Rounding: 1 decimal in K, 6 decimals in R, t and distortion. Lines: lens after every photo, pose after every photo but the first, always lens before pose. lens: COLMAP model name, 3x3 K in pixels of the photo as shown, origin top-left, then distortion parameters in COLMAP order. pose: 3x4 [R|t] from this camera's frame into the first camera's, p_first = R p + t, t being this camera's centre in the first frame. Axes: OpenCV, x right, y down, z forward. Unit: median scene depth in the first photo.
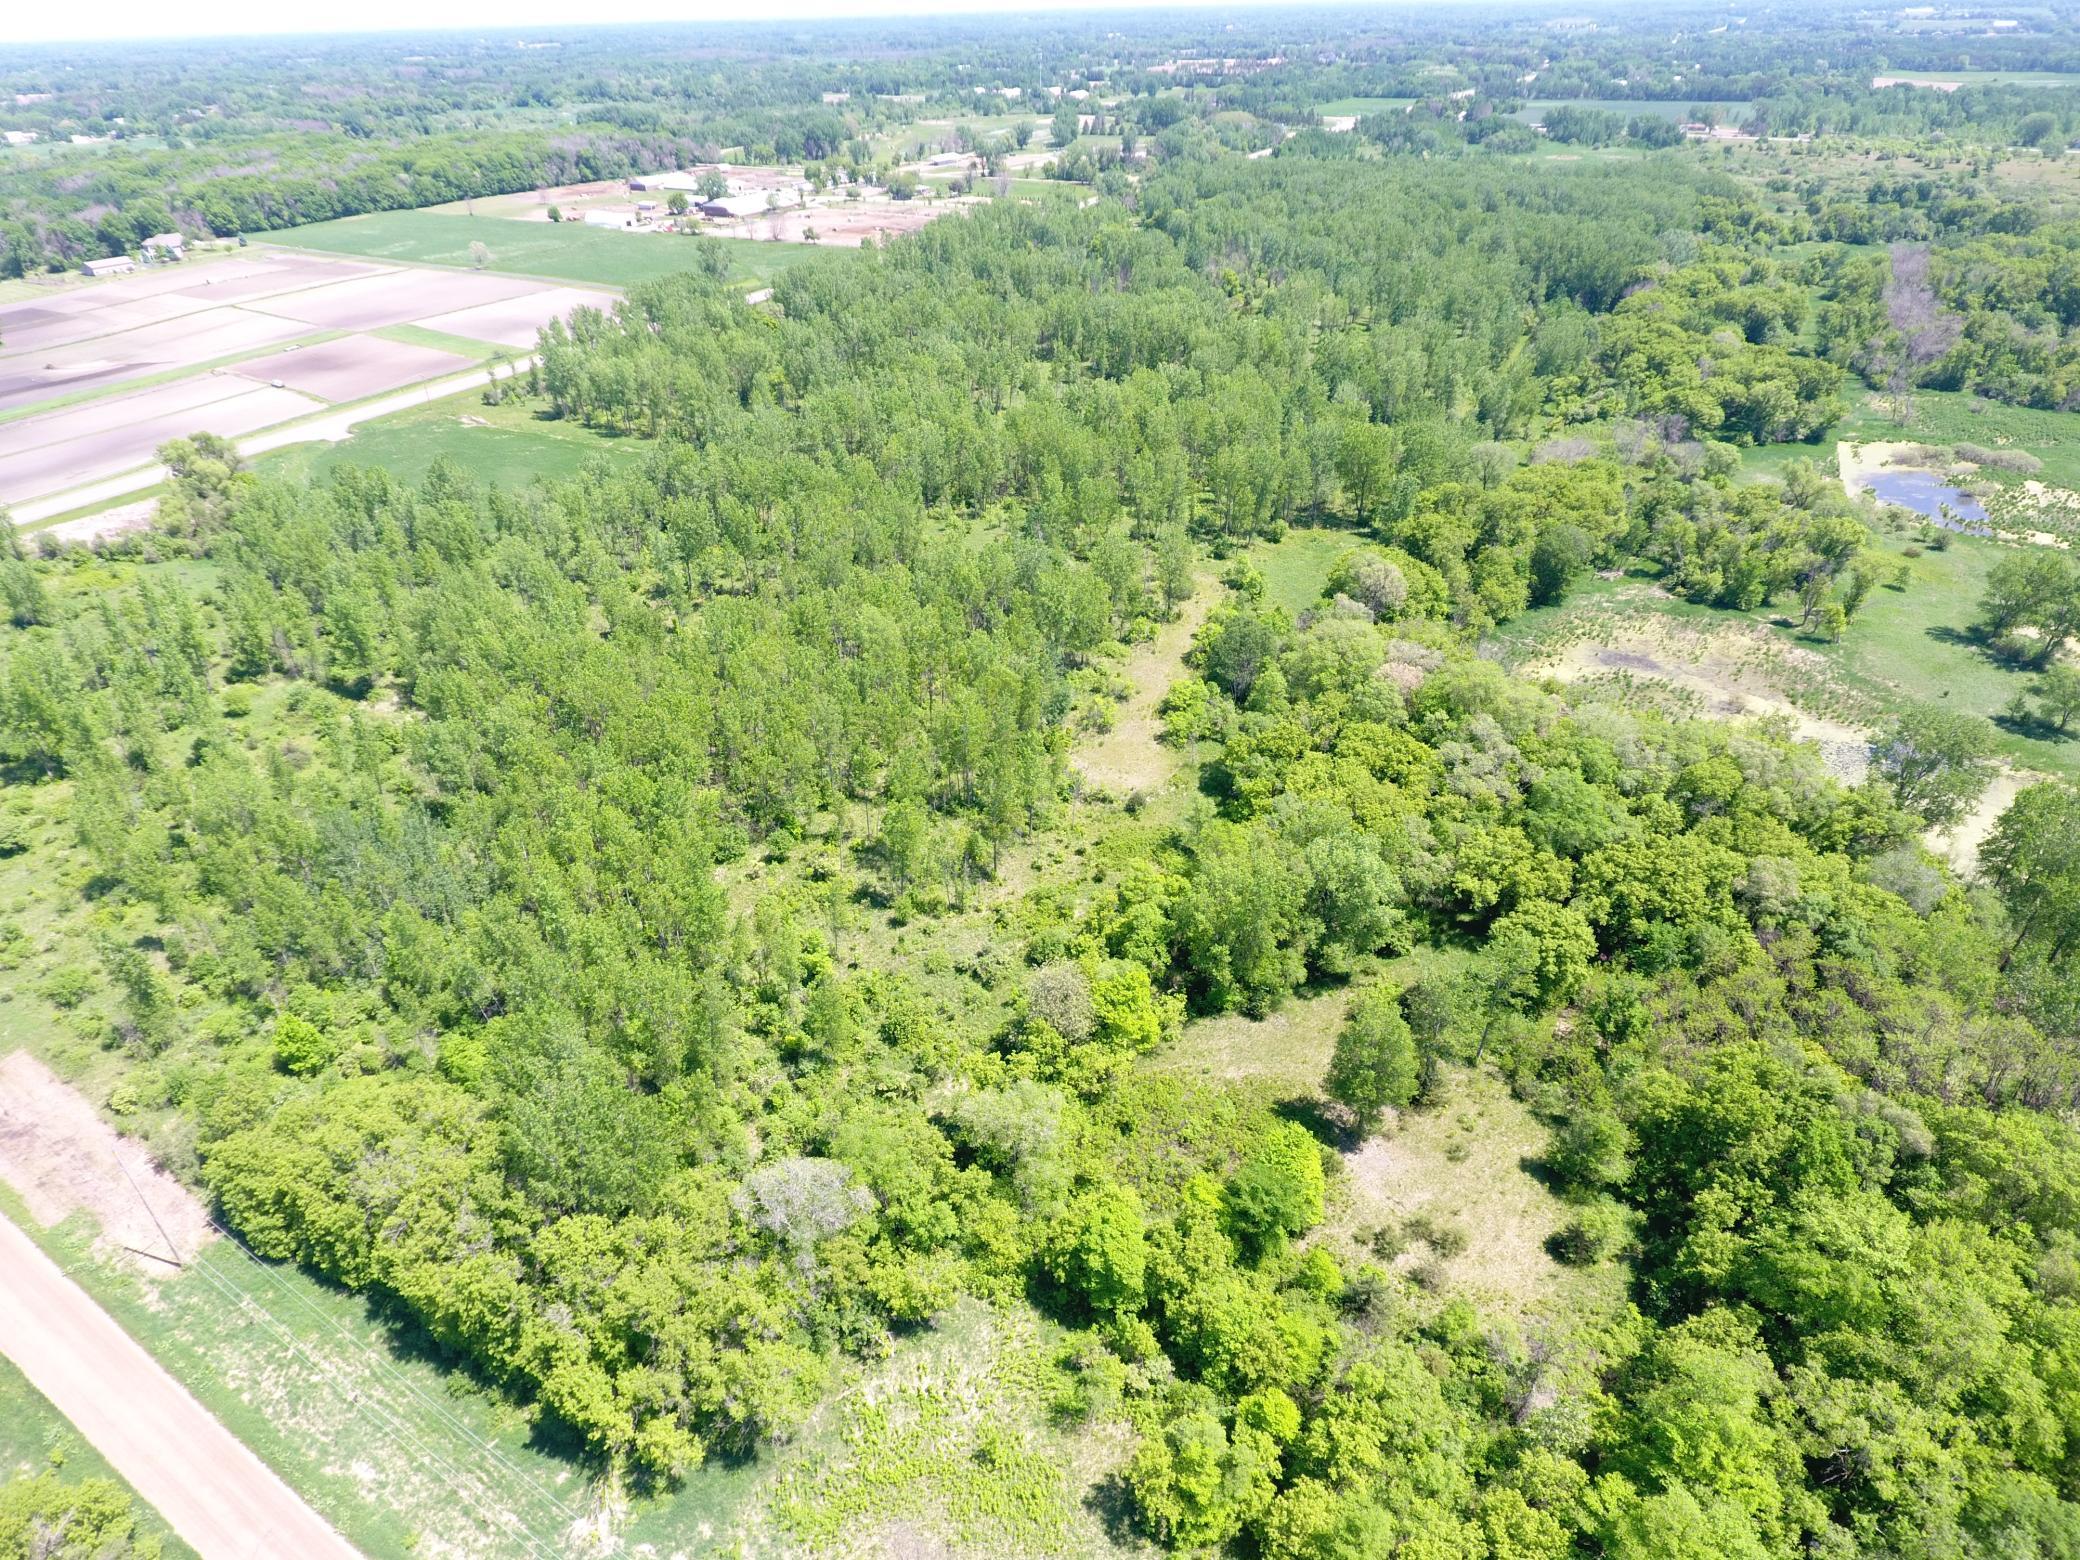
lens RADIAL K [[1218.2, 0, 990.5], [0, 1218.2, 776.7], [0, 0, 1]] dist [-0.002422, 0.001388]
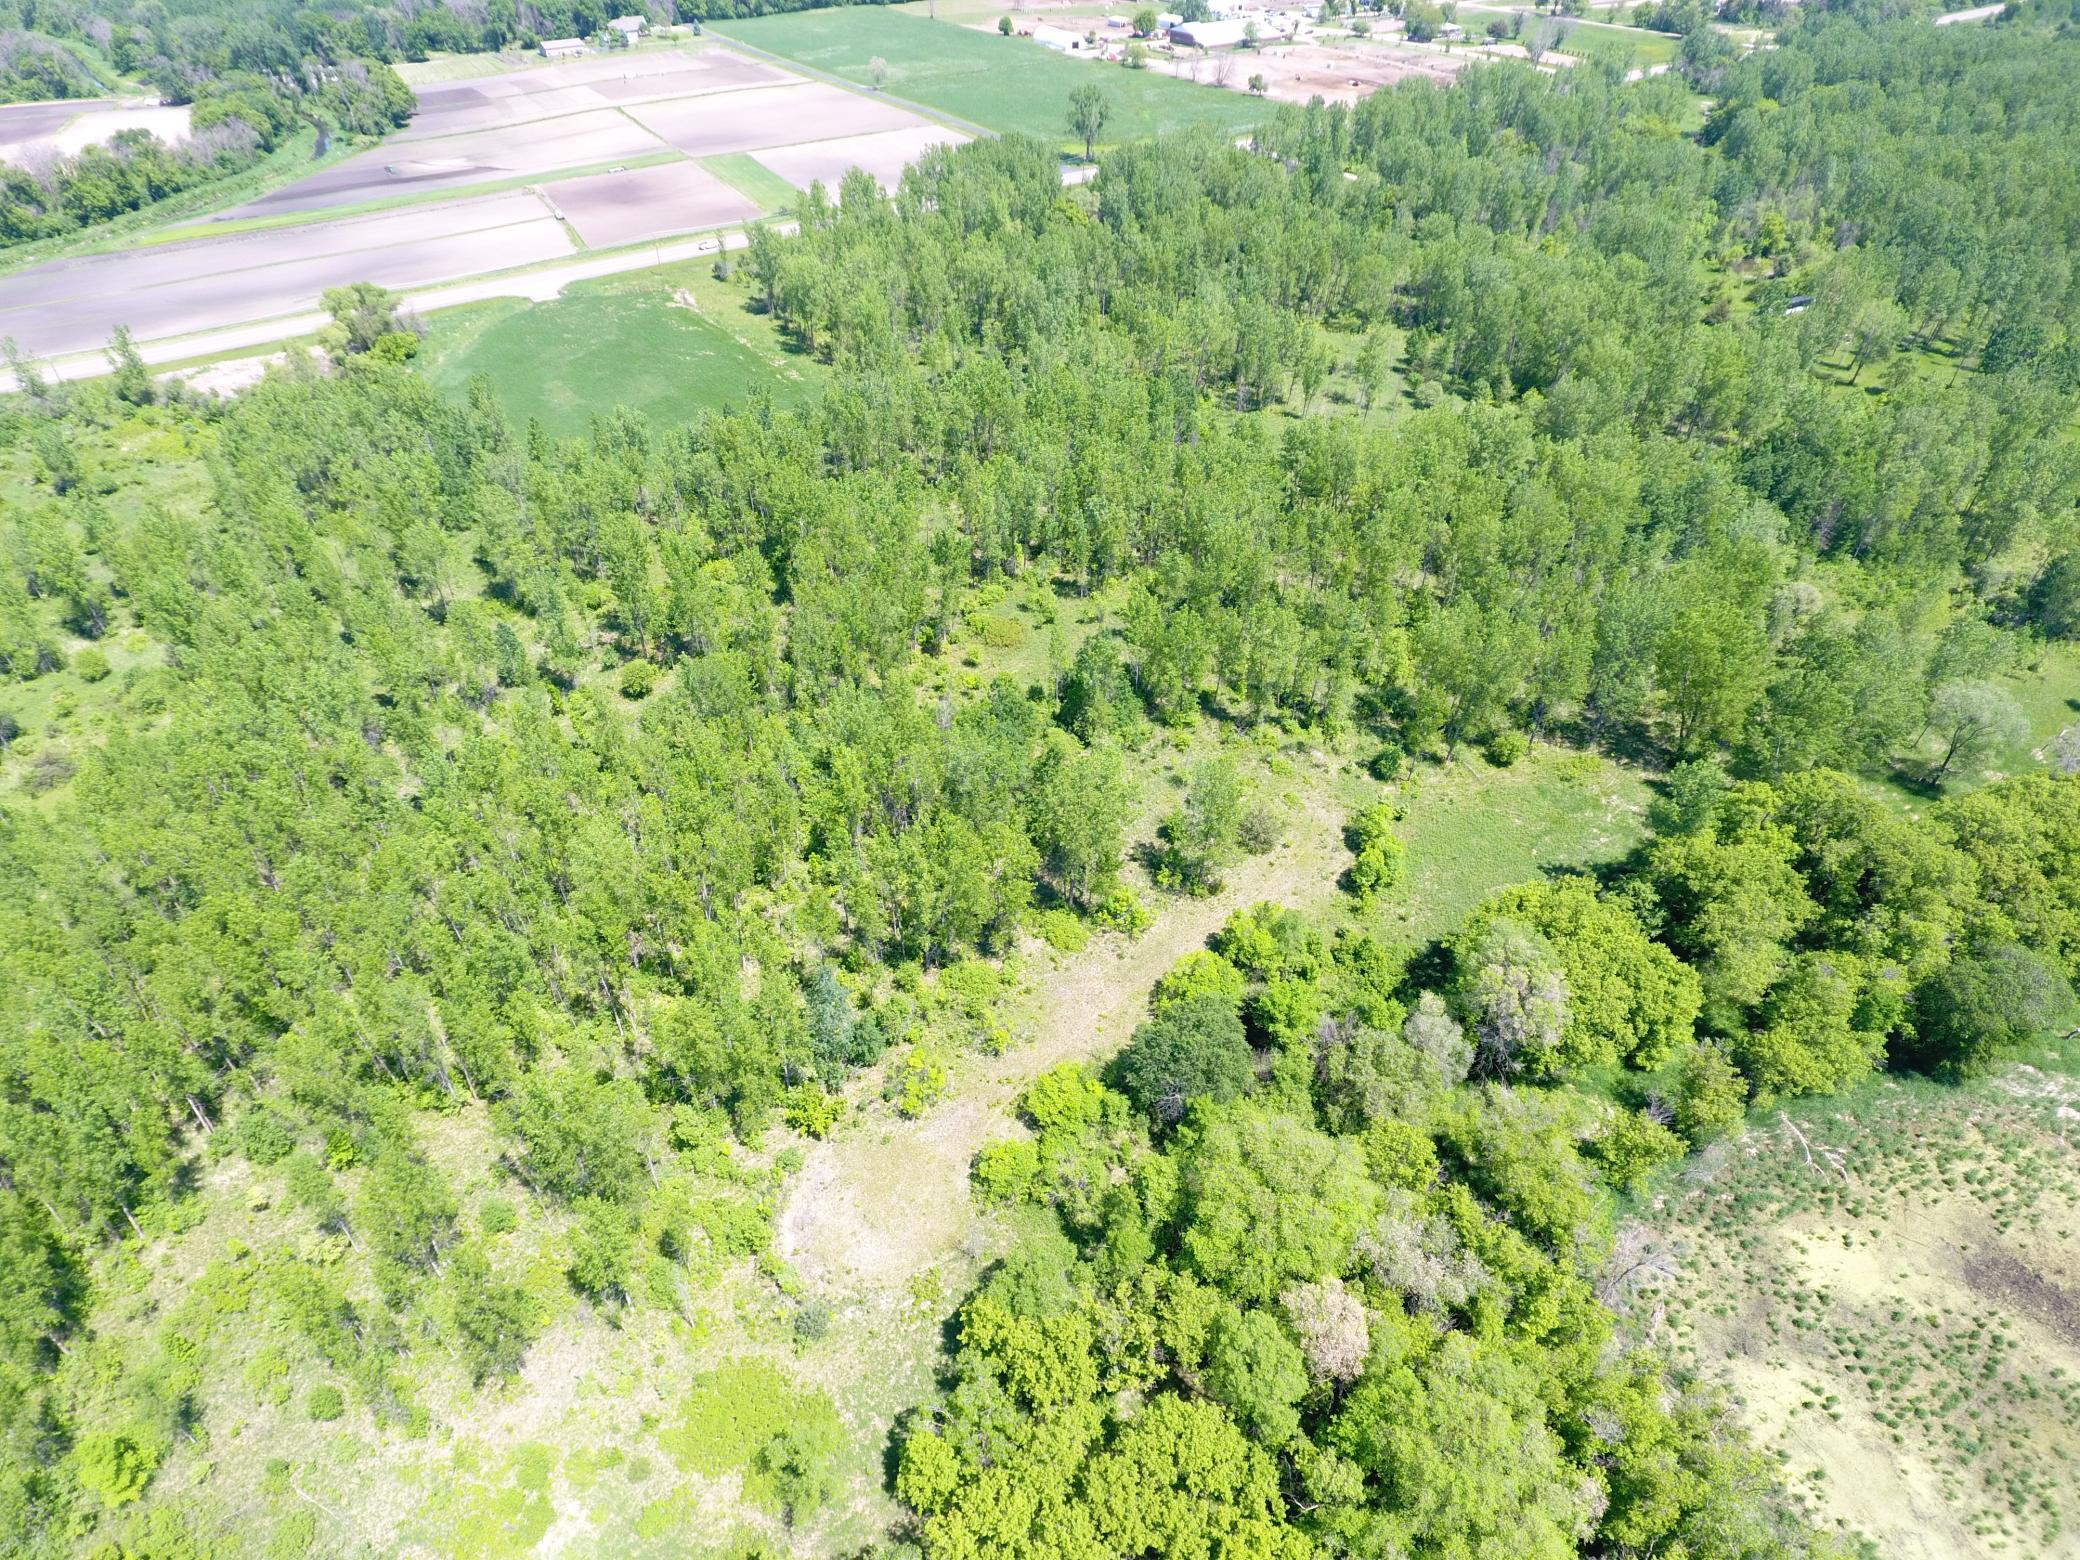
lens RADIAL K [[1218.2, 0, 990.5], [0, 1218.2, 776.7], [0, 0, 1]] dist [-0.002422, 0.001388]
pose [[0.899743, 0.286848, -0.328909, 0.160405], [-0.241954, 0.955087, 0.171076, -0.177411], [0.363210, -0.074343, 0.928737, 0.263592]]
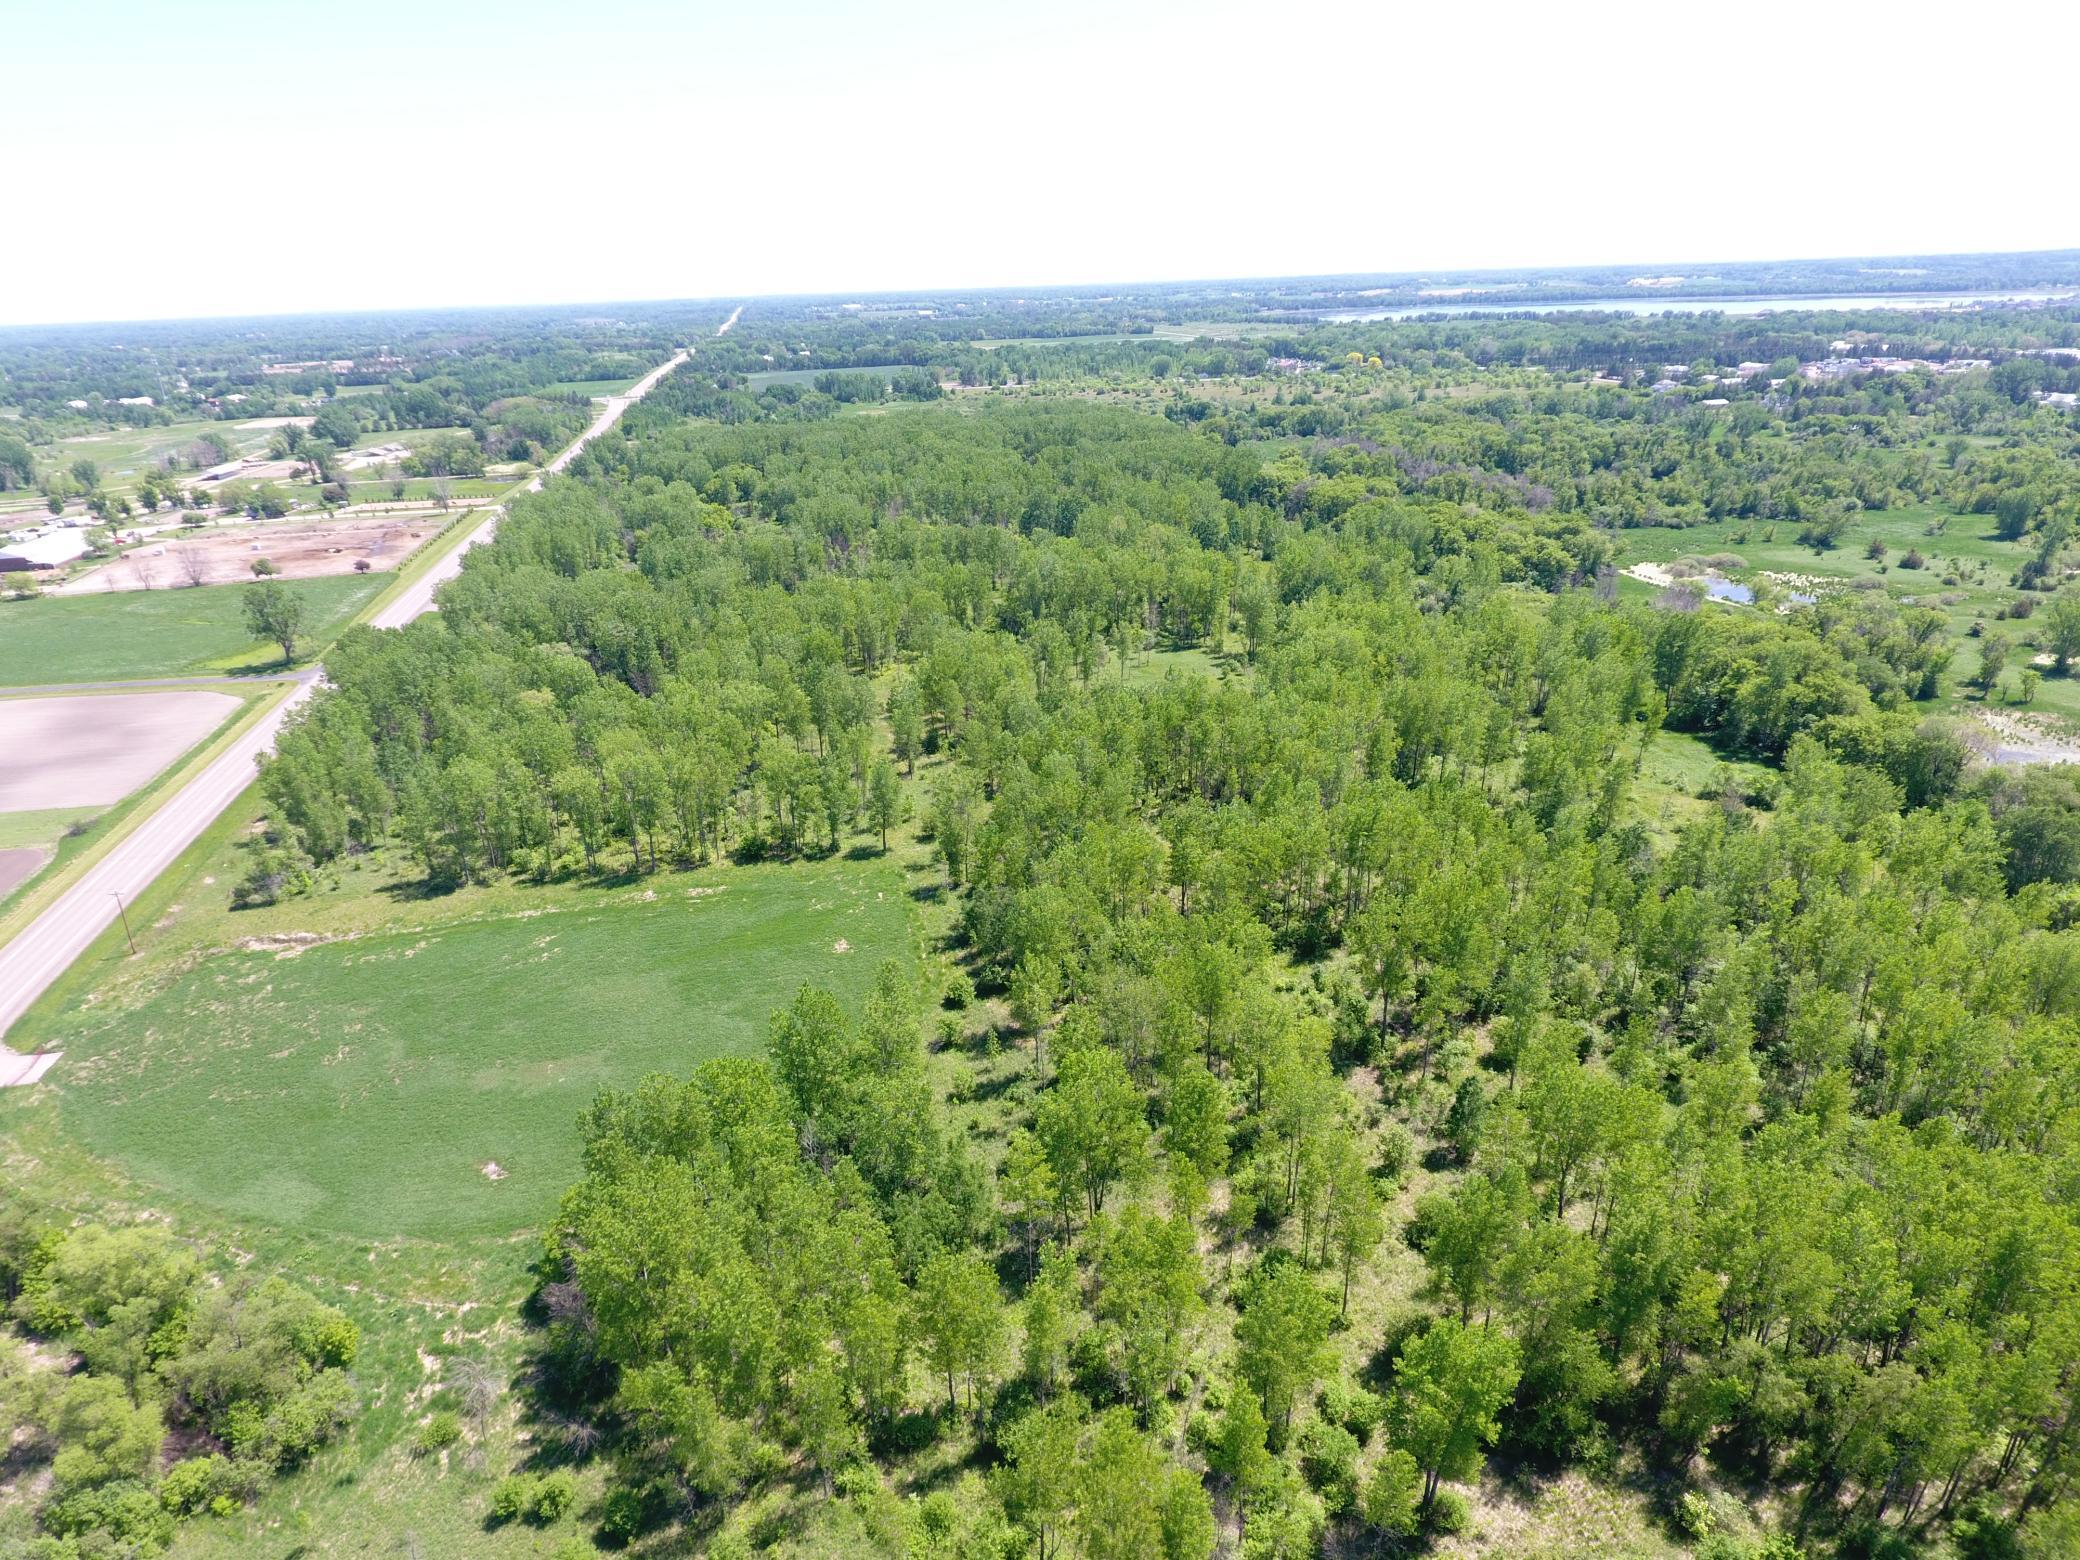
lens RADIAL K [[1218.2, 0, 990.5], [0, 1218.2, 776.7], [0, 0, 1]] dist [-0.002422, 0.001388]
pose [[0.747388, -0.254360, 0.613770, -0.526152], [0.372135, 0.925567, -0.069574, -0.218733], [-0.550388, 0.280404, 0.786414, 0.420116]]
